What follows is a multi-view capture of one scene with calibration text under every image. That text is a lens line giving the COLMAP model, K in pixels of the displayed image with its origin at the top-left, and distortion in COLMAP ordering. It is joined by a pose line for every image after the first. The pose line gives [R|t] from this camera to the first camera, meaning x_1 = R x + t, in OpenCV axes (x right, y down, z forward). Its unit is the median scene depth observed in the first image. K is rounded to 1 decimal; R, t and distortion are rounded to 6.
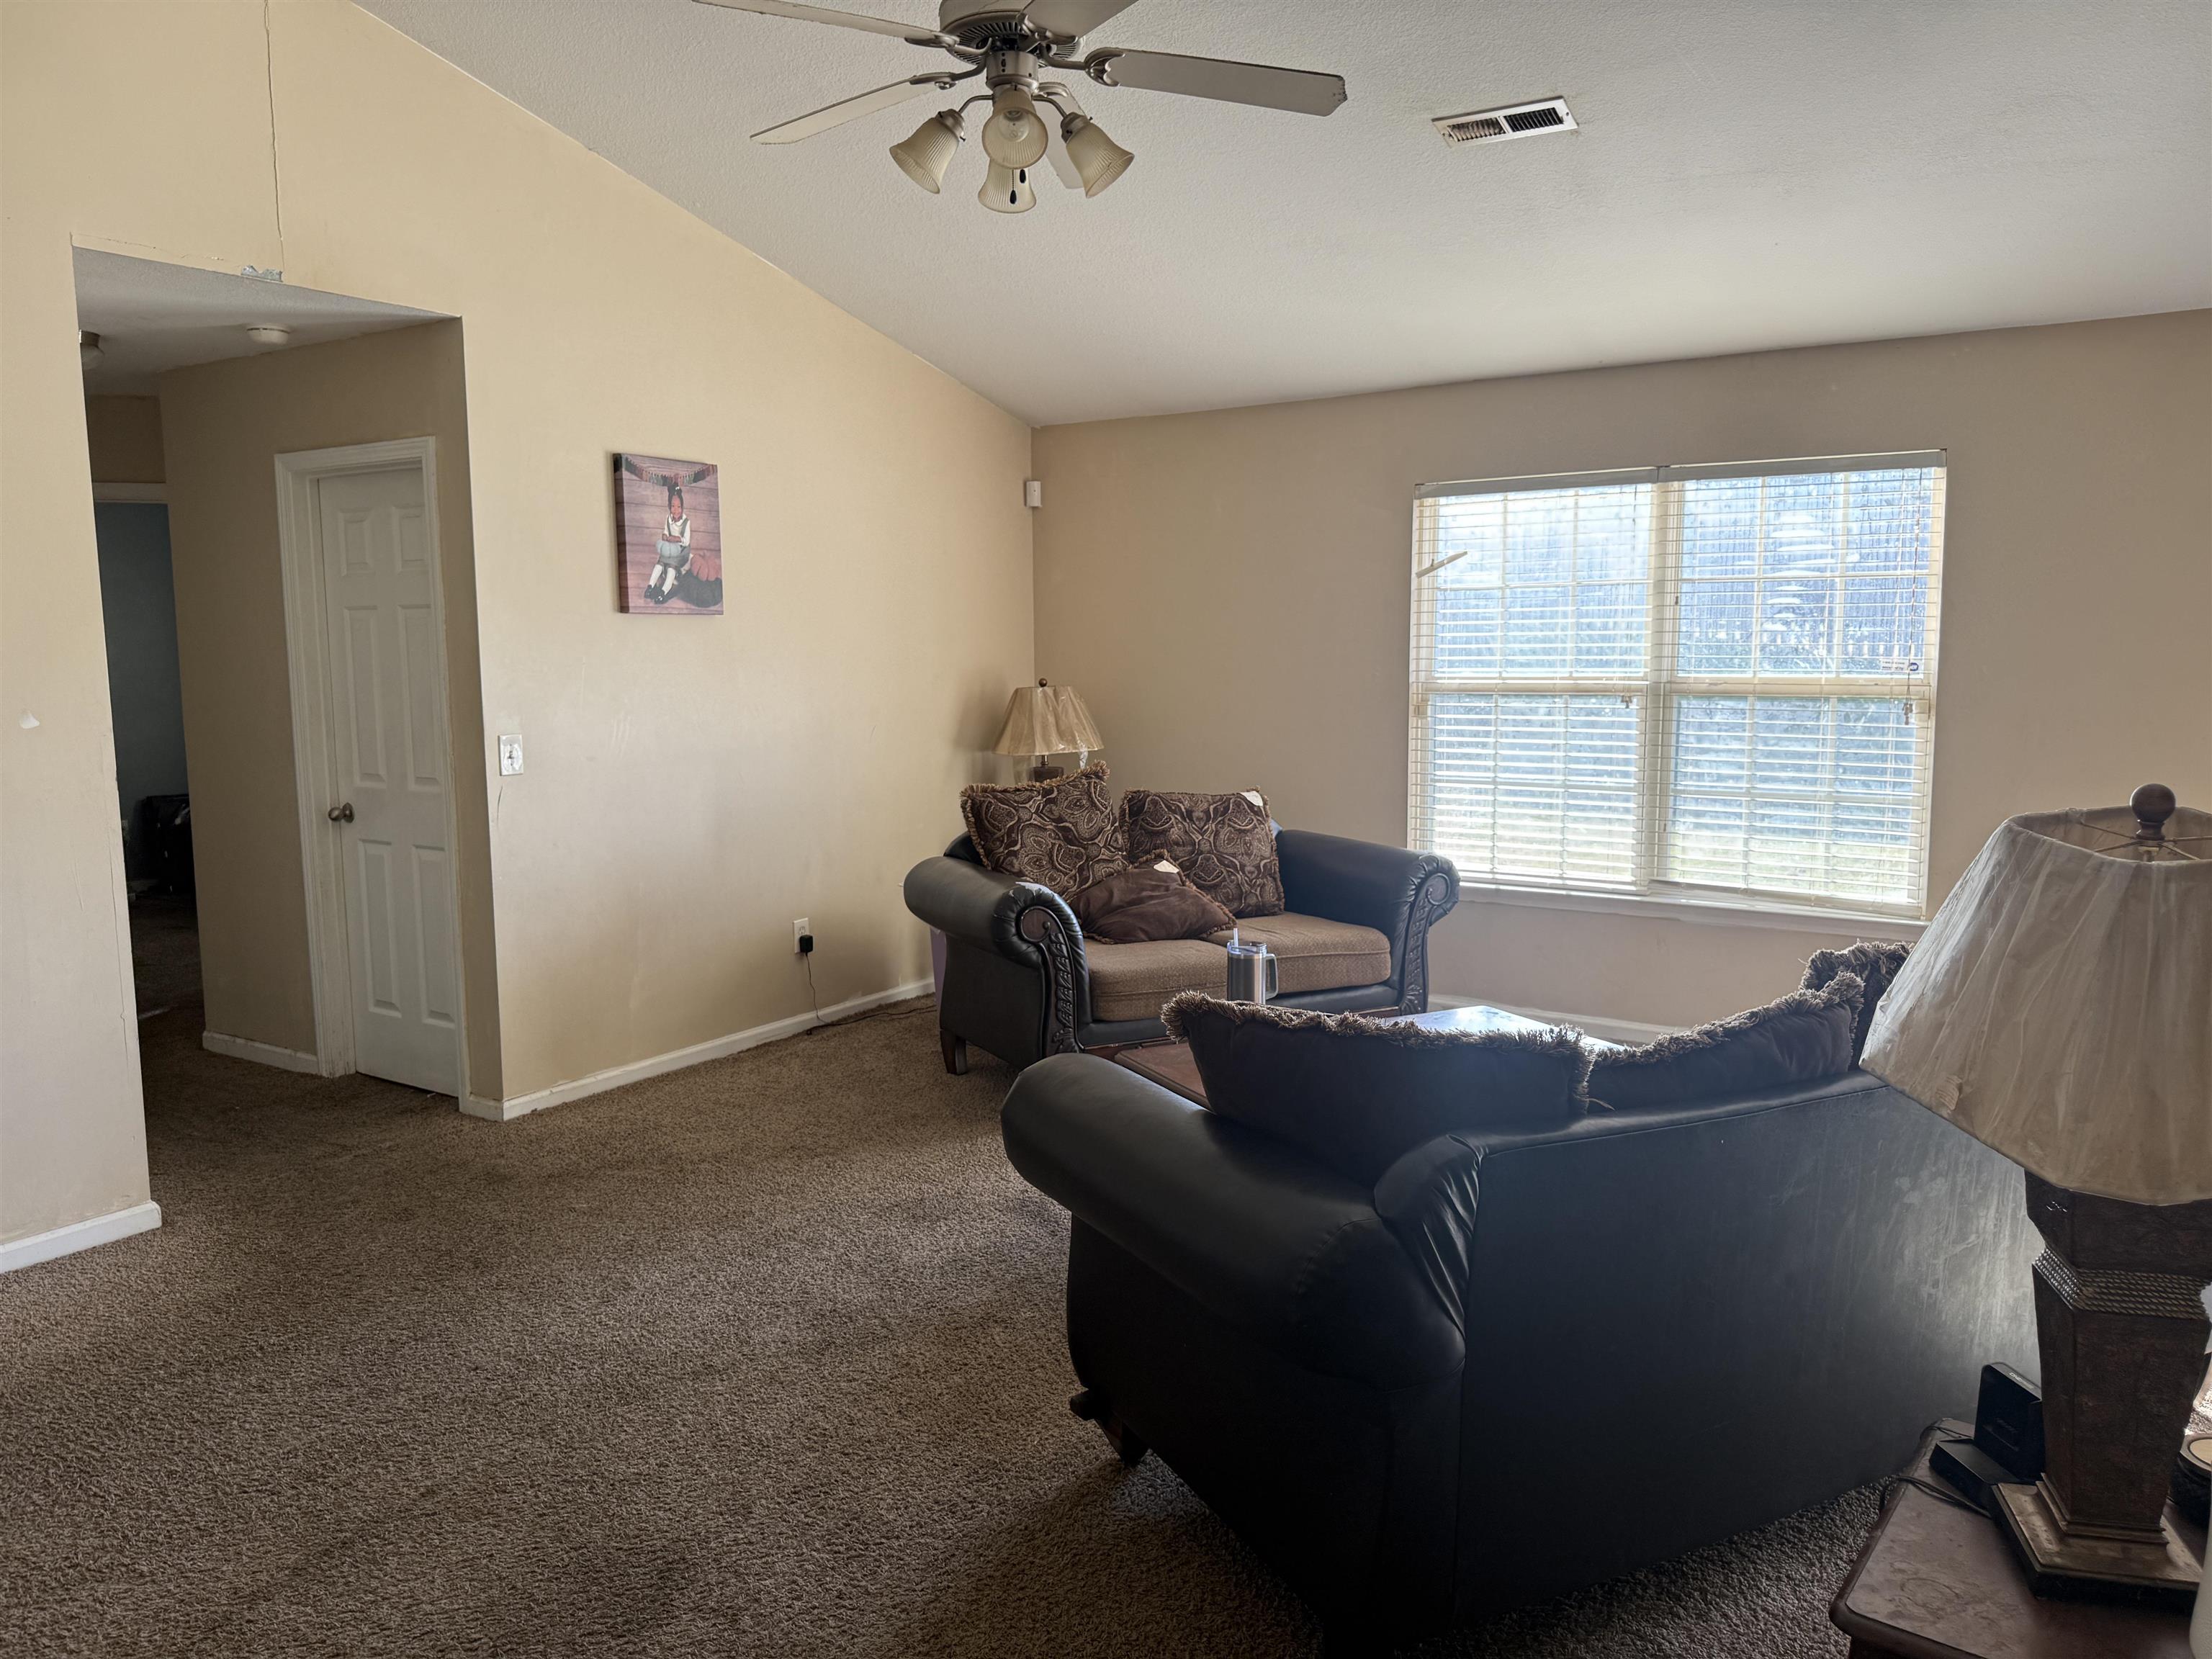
lens RADIAL K [[1572.9, 0, 1079.4], [0, 1572.9, 834.0], [0, 0, 1]] dist [0.146485, -0.164116]
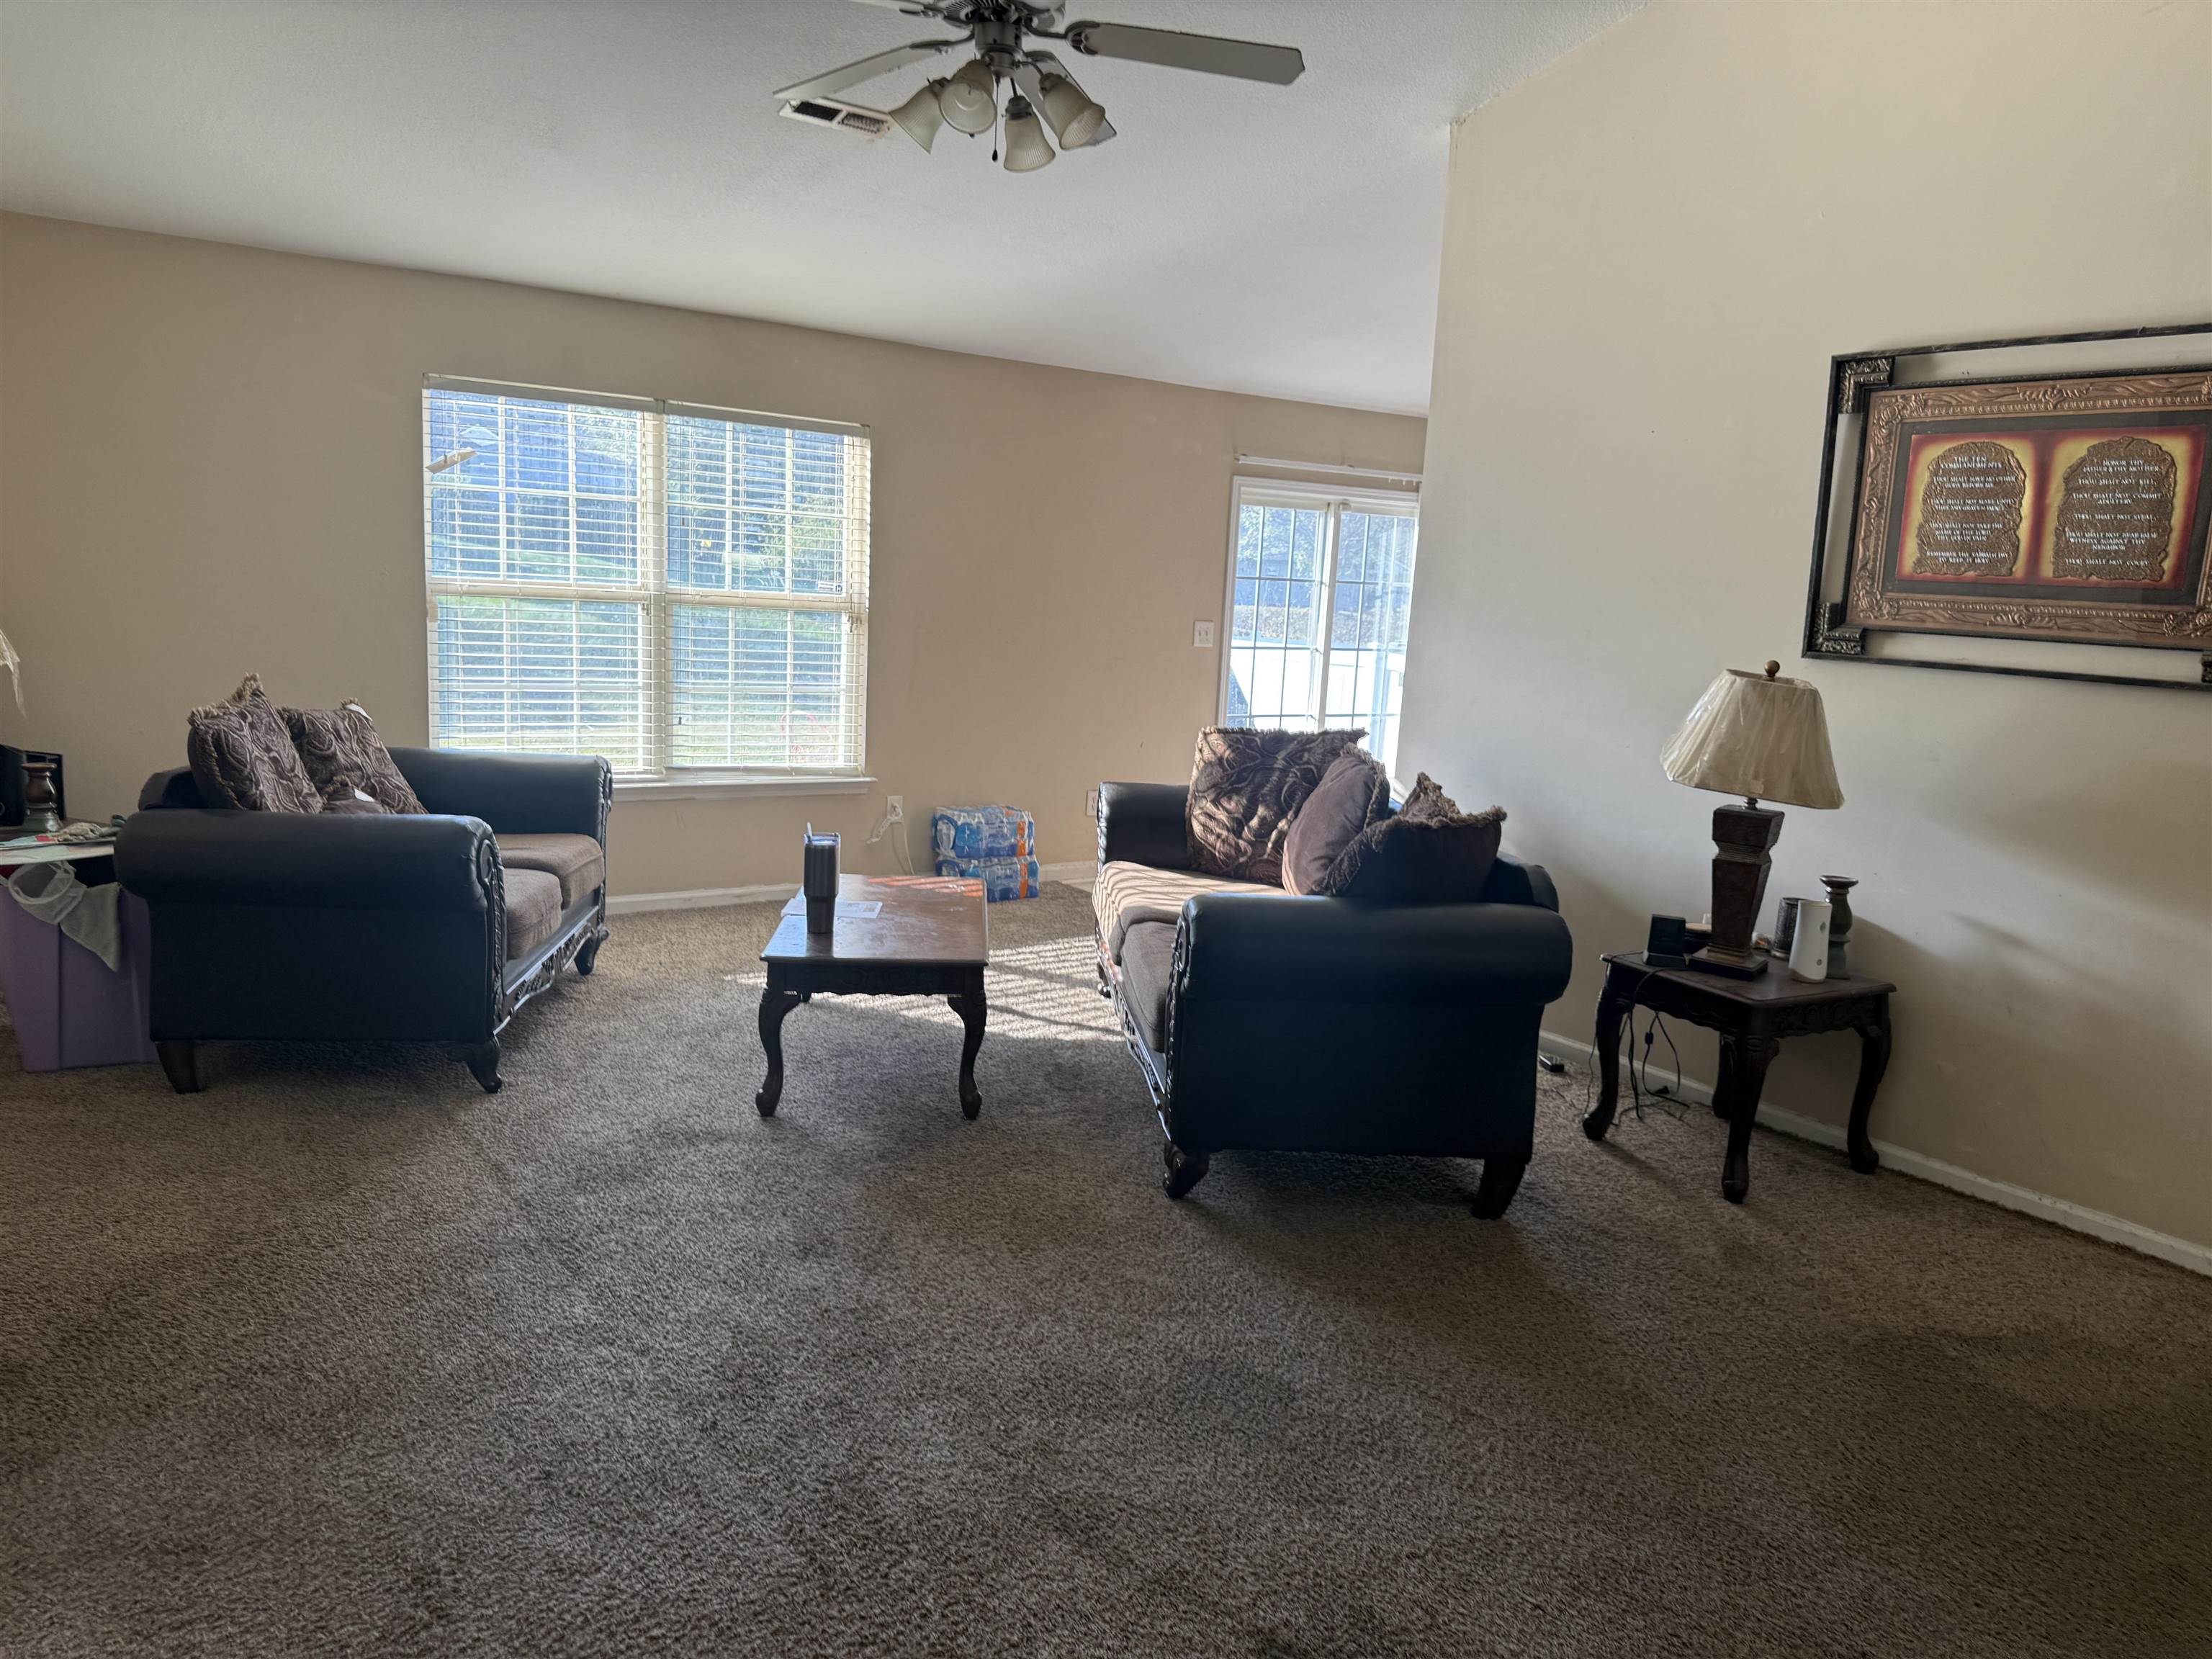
lens RADIAL K [[1572.9, 0, 1079.4], [0, 1572.9, 834.0], [0, 0, 1]] dist [0.146485, -0.164116]
pose [[0.374099, -0.116253, 0.920073, -0.595444], [0.069330, 0.992841, 0.097258, -0.014262], [-0.924794, 0.027404, 0.379481, 0.306666]]
